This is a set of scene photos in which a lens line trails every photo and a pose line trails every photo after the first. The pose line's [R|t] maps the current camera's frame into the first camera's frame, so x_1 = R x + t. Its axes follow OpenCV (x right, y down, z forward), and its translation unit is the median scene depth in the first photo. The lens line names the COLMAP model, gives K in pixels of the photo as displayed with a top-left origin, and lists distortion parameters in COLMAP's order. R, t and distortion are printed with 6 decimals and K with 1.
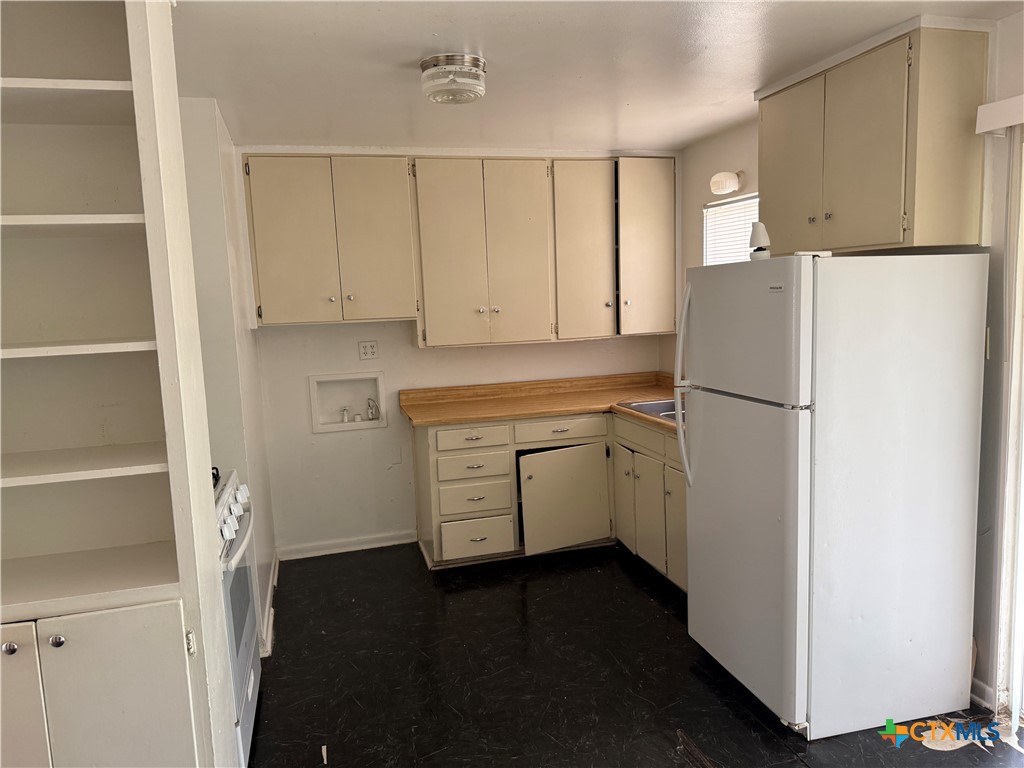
lens RADIAL K [[709.2, 0, 510.5], [0, 709.2, 372.2], [0, 0, 1]] dist [-0.001440, -0.002851]
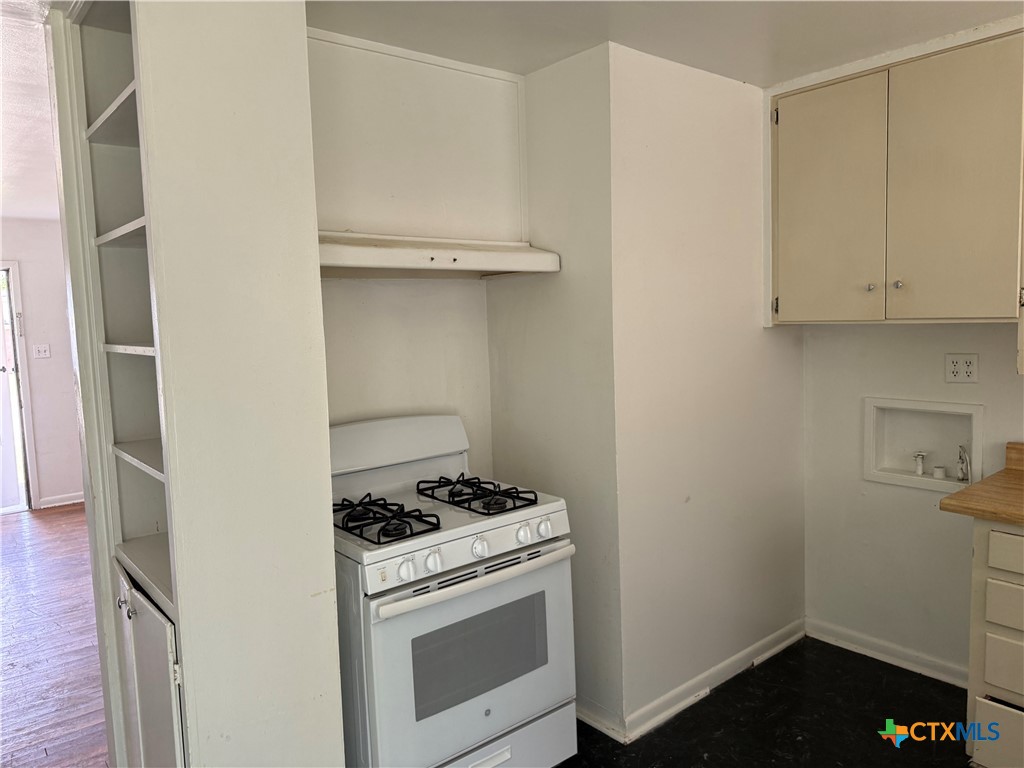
lens RADIAL K [[709.2, 0, 510.5], [0, 709.2, 372.2], [0, 0, 1]] dist [-0.001440, -0.002851]
pose [[0.393365, 0.100594, -0.913863, 0.210543], [-0.078388, 0.994046, 0.075679, -0.043975], [0.916035, 0.041866, 0.398908, 0.398125]]
